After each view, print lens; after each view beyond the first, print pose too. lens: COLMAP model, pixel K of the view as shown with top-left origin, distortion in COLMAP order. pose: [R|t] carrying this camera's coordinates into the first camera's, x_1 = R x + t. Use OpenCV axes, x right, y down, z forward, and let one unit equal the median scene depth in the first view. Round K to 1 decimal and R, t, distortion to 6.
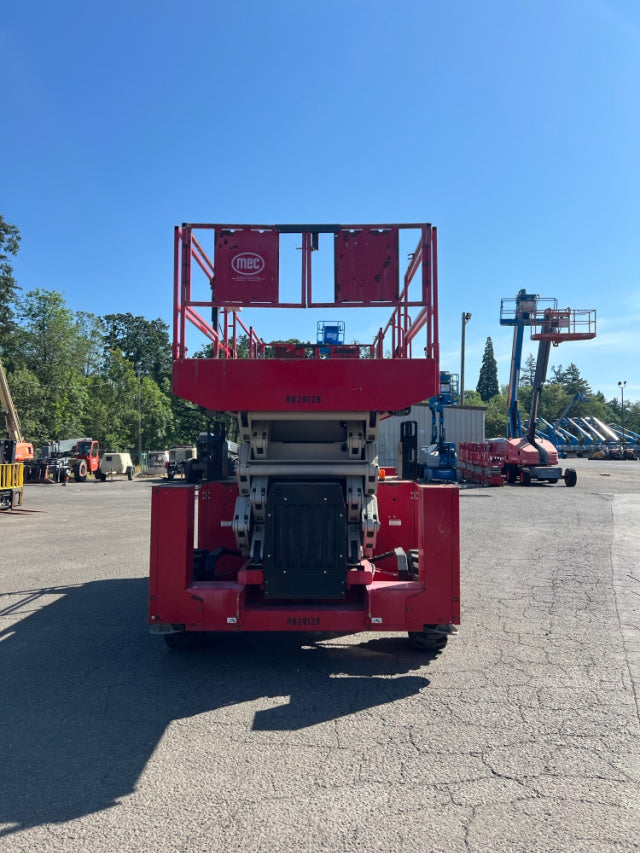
lens RADIAL K [[639.0, 0, 320.0], [0, 639.0, 426.5], [0, 0, 1]] dist [0.047751, -0.004972]
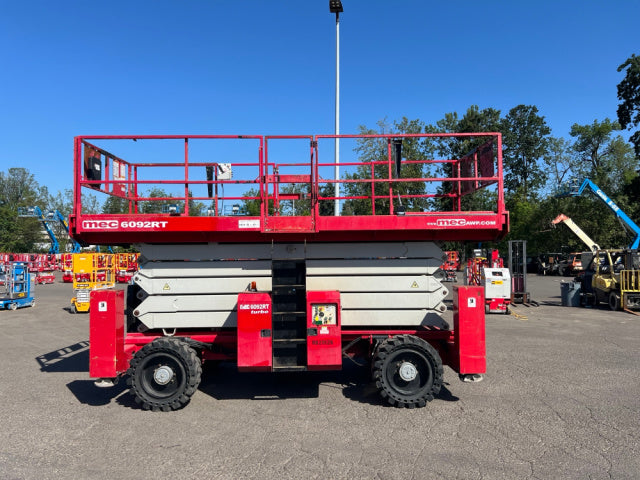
lens RADIAL K [[485.3, 0, 320.0], [0, 485.3, 240.0], [0, 0, 1]] dist [0.014408, -0.000977]
pose [[0.005237, -0.030789, -0.999512, 0.254949], [0.039477, 0.998753, -0.030558, 0.005579], [0.999207, -0.039298, 0.006446, 0.280993]]
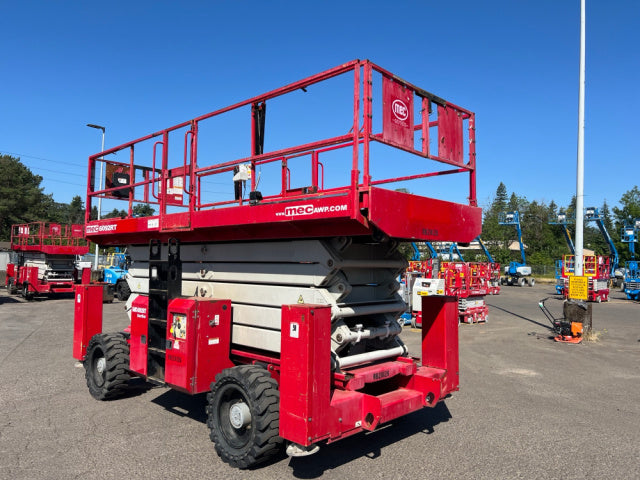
lens RADIAL K [[485.3, 0, 320.0], [0, 485.3, 240.0], [0, 0, 1]] dist [0.014408, -0.000977]
pose [[-0.687409, -0.045532, -0.724842, 0.137574], [0.008334, 0.997473, -0.070561, 0.013041], [0.726223, -0.054545, -0.685292, 0.451140]]
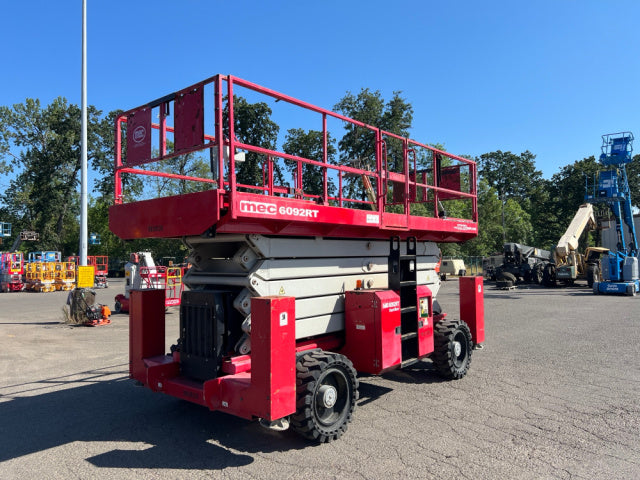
lens RADIAL K [[479.4, 0, 320.0], [0, 479.4, 240.0], [0, 0, 1]] dist [0.047751, -0.004972]
pose [[0.767064, -0.029696, -0.640883, 0.149359], [0.031712, 0.999462, -0.008356, 0.000380], [0.640787, -0.013914, 0.767593, 0.073511]]
